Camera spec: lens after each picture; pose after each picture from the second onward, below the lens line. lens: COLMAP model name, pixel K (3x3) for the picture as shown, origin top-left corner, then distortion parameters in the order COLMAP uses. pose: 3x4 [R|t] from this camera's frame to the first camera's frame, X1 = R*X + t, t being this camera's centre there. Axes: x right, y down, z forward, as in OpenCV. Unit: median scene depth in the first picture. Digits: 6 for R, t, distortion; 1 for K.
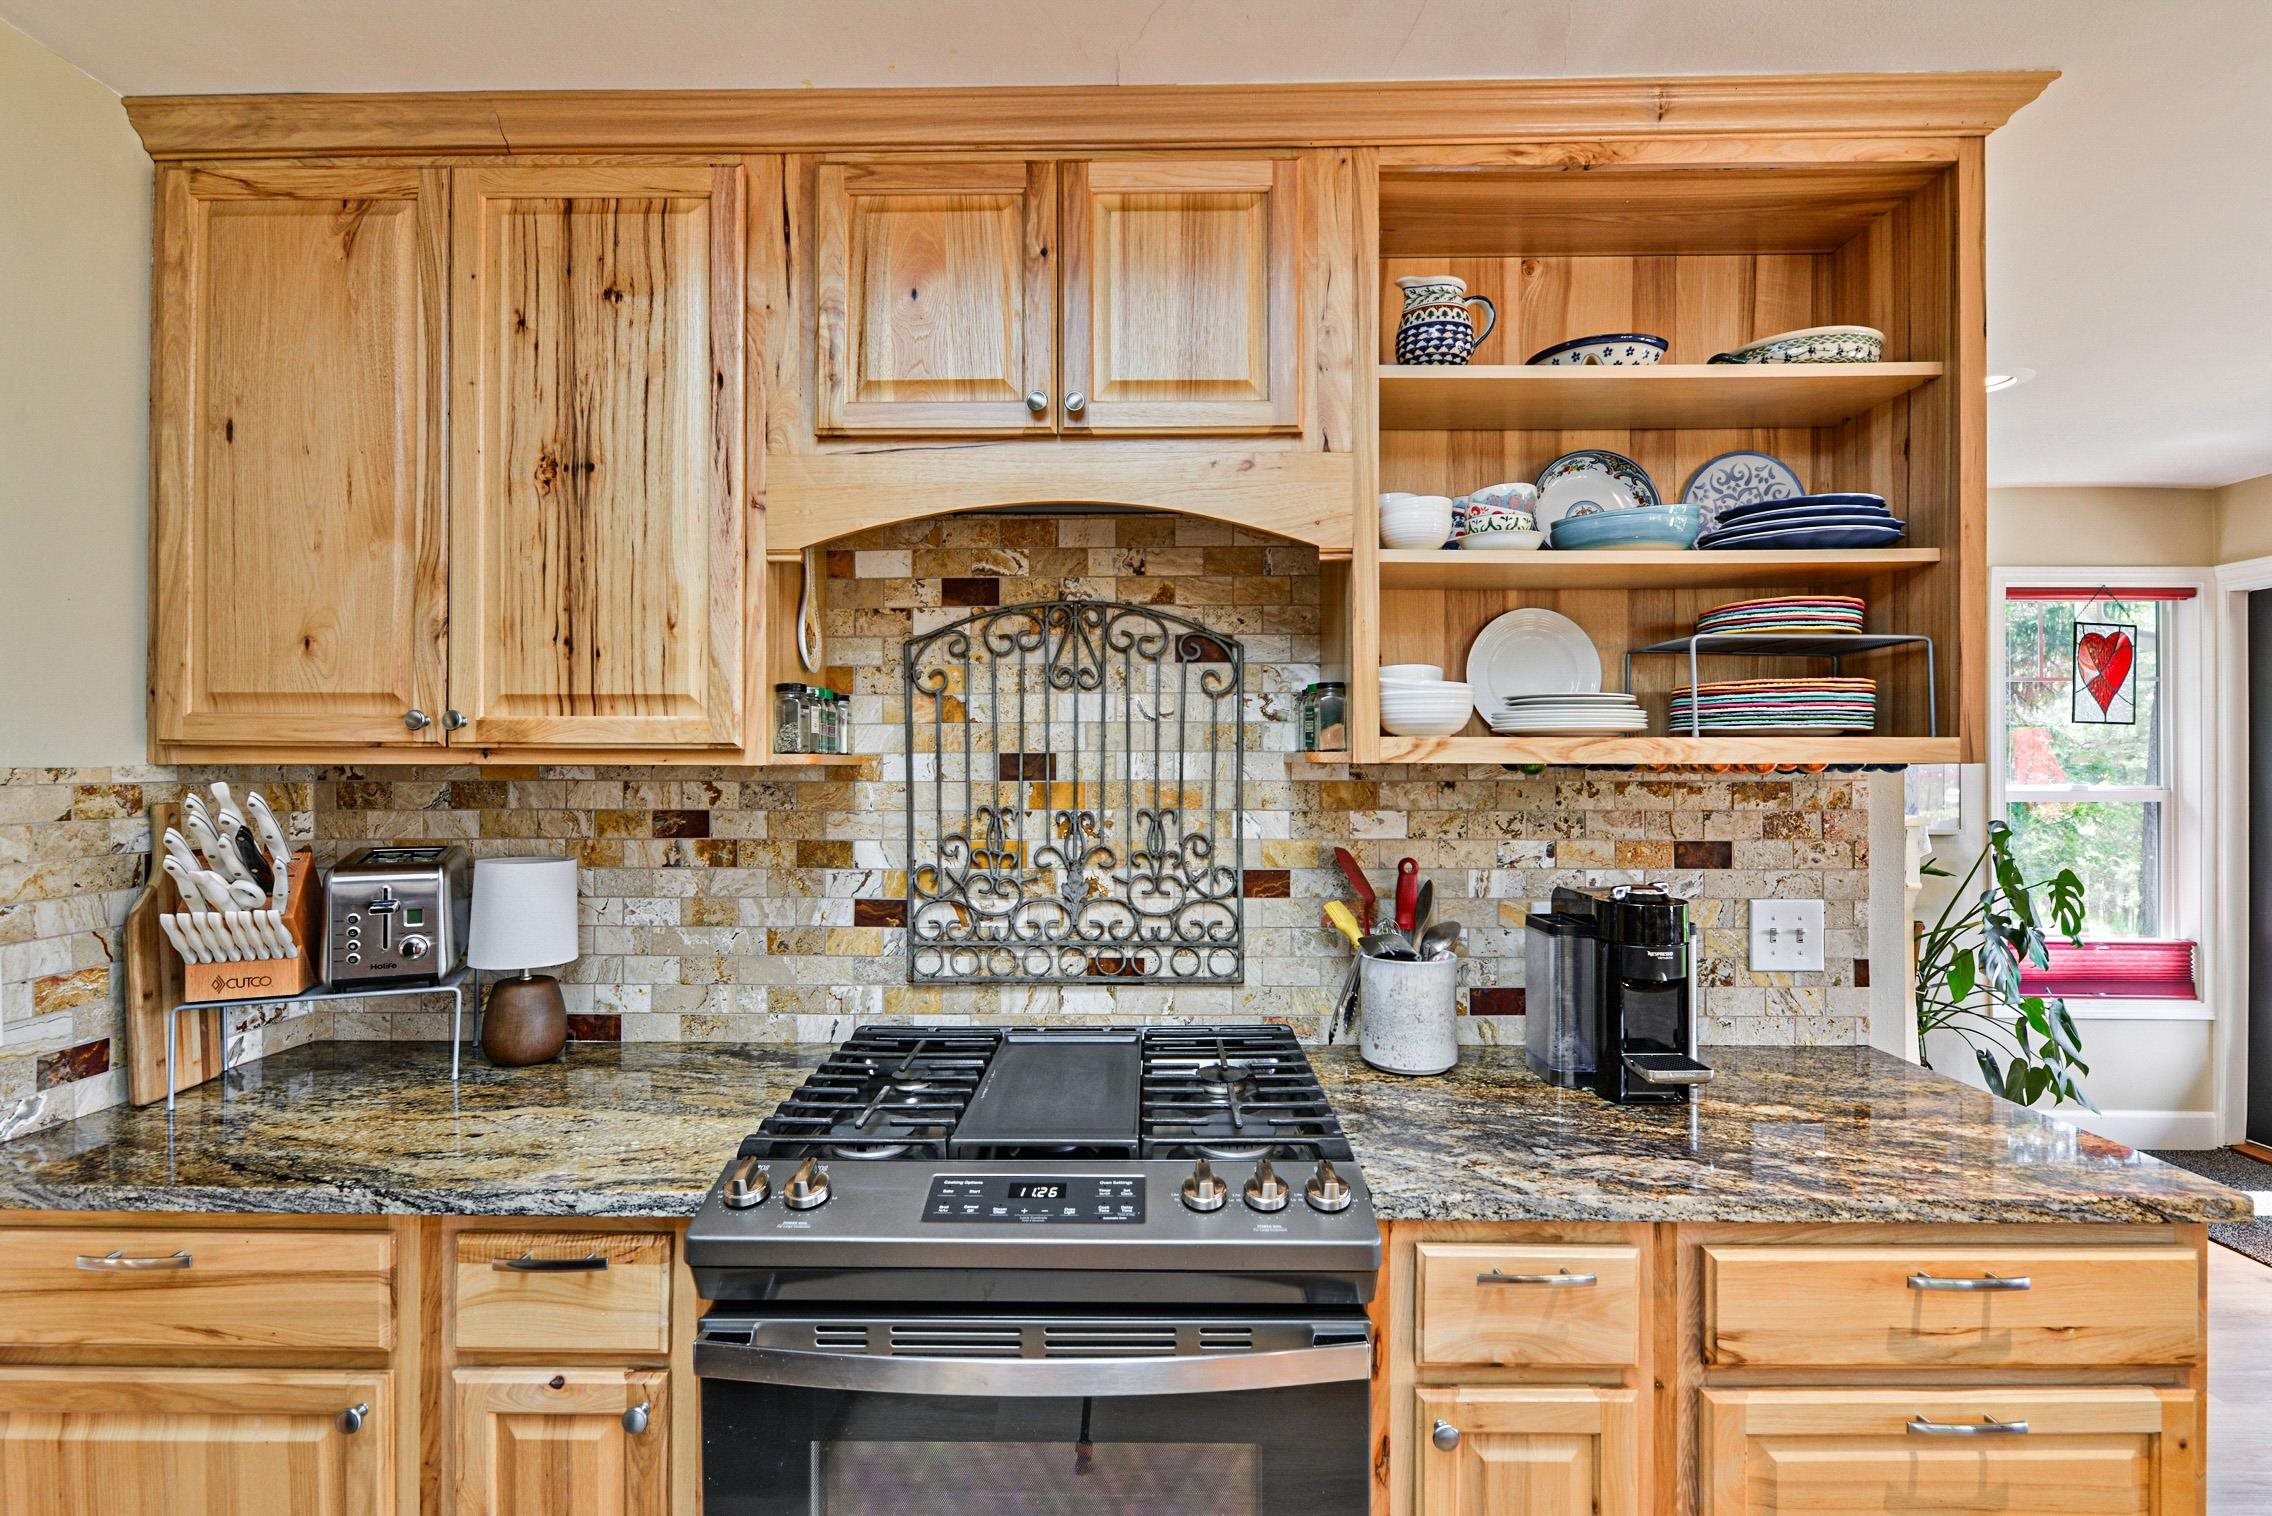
lens RADIAL K [[1048.7, 0, 1136.0], [0, 1048.7, 758.0], [0, 0, 1]] dist [-0.002688, -0.000047]
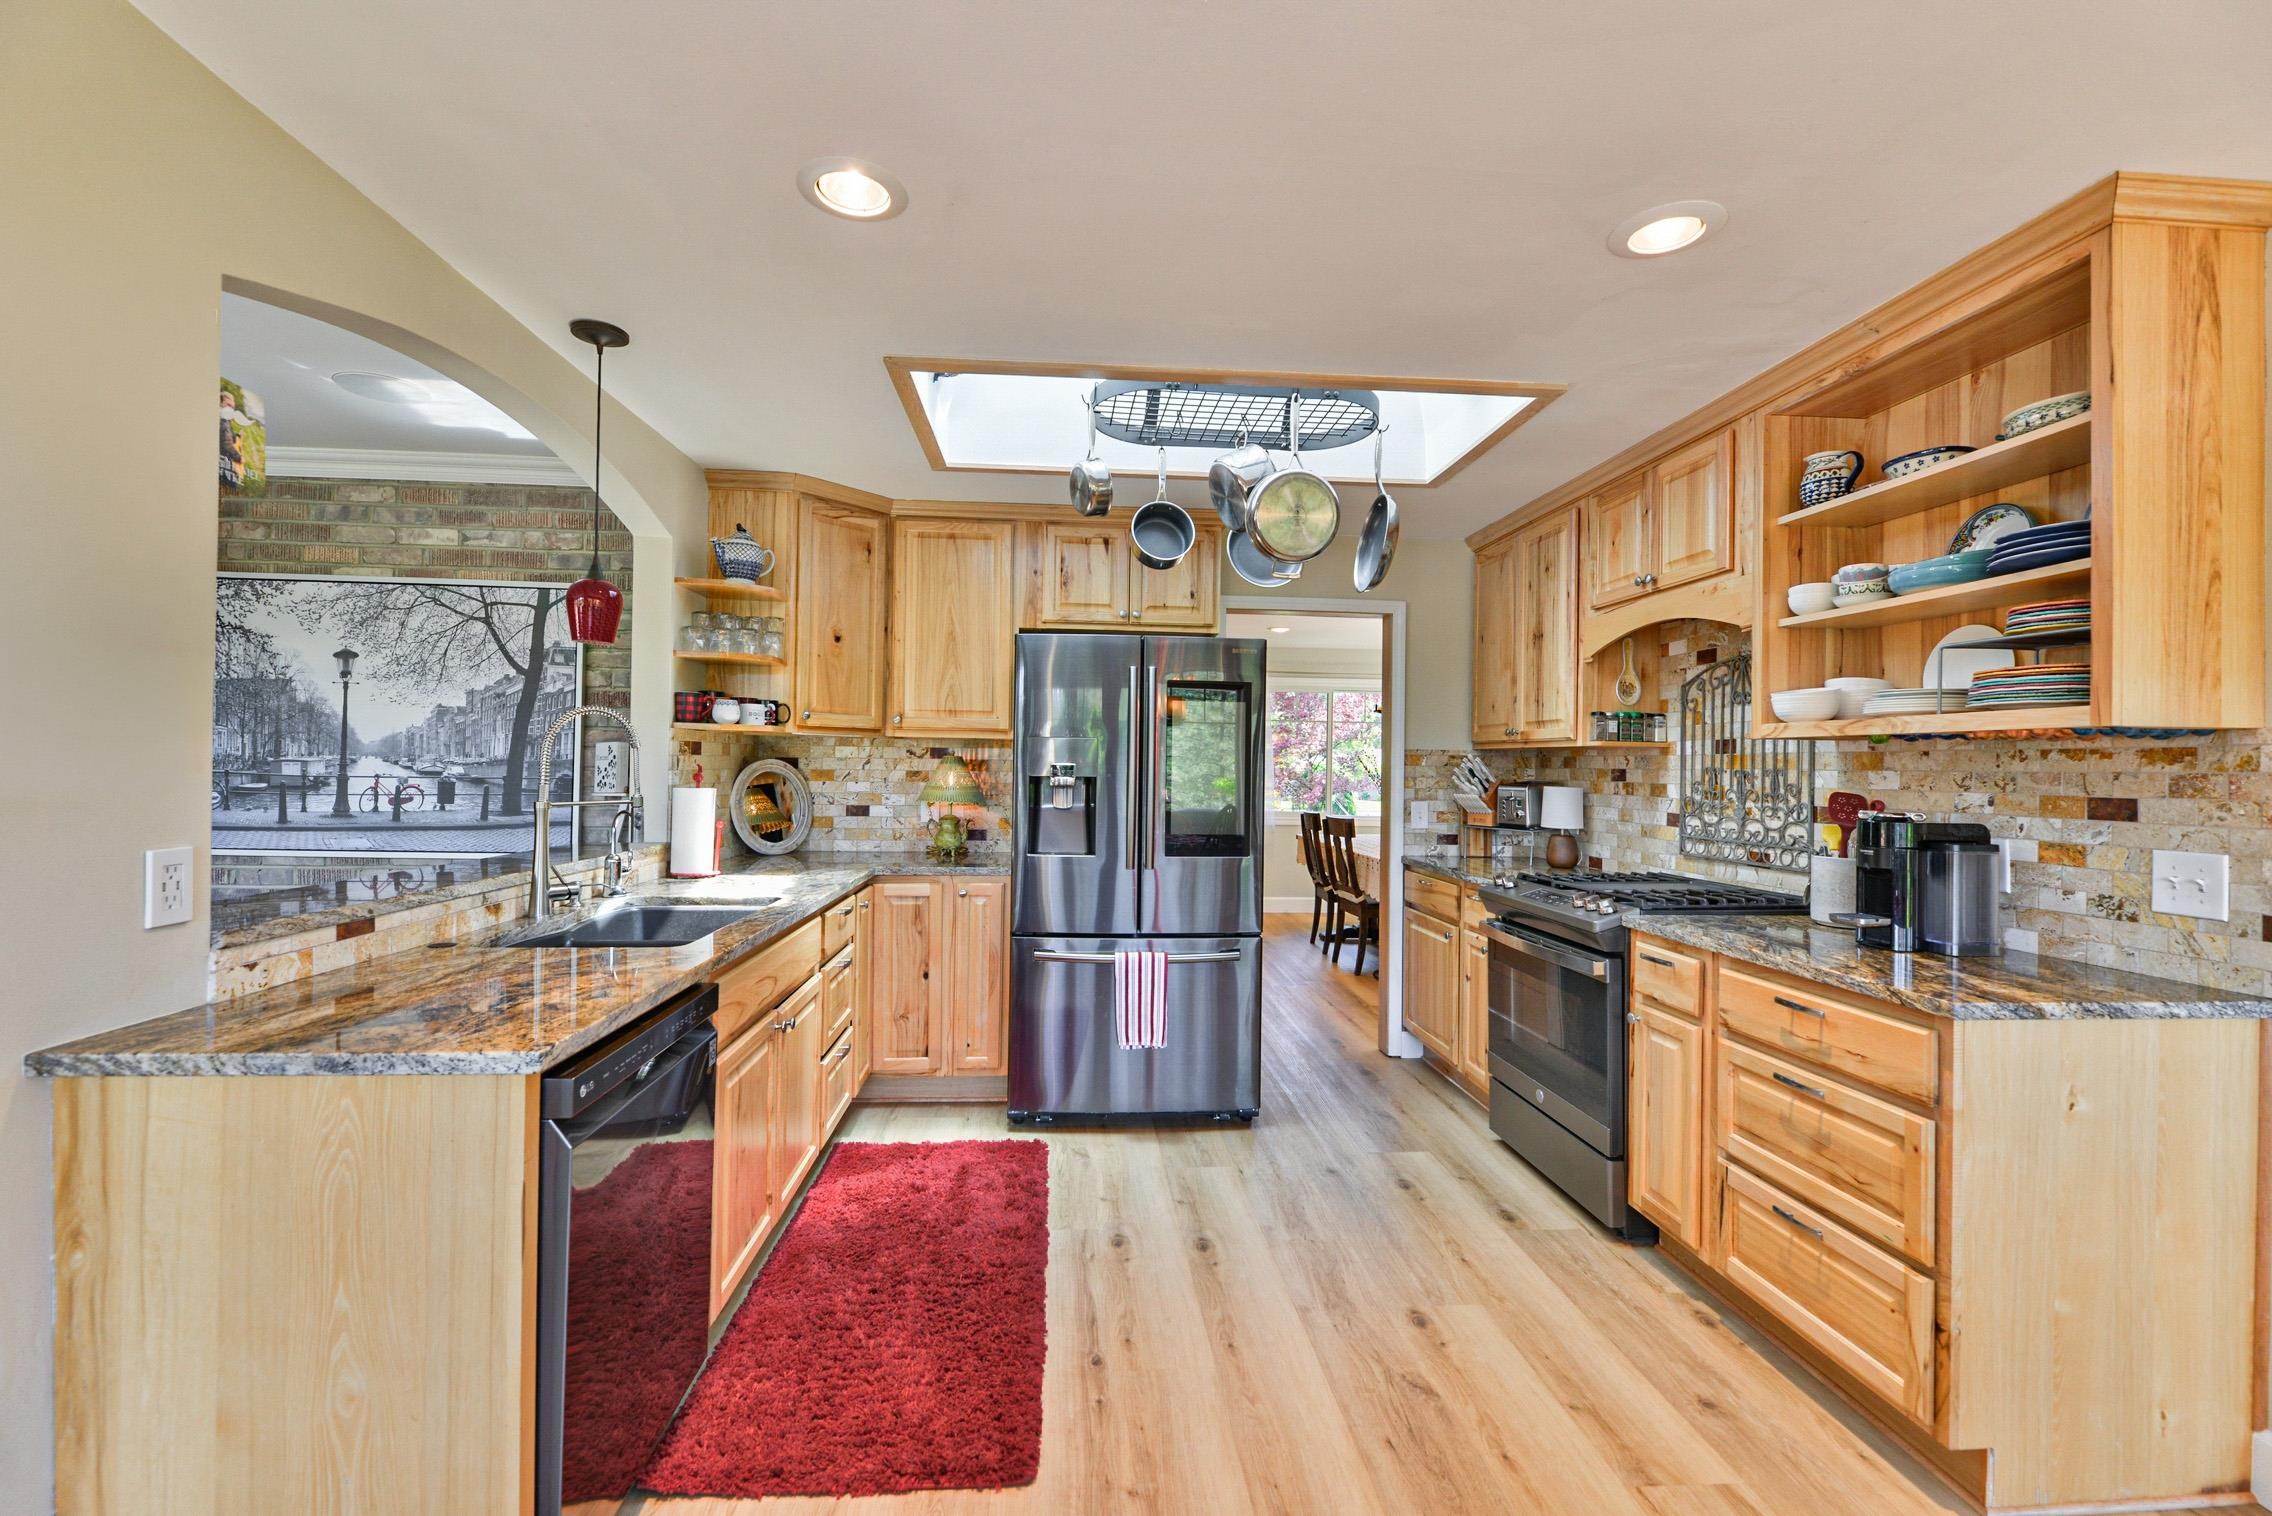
lens RADIAL K [[967.1, 0, 1136.0], [0, 967.1, 758.0], [0, 0, 1]] dist [-0.011993, 0.000444]
pose [[0.095130, -0.006836, -0.995441, 1.521473], [-0.011825, 0.999898, -0.007996, 0.055578], [0.995395, 0.012531, 0.095039, -0.216650]]
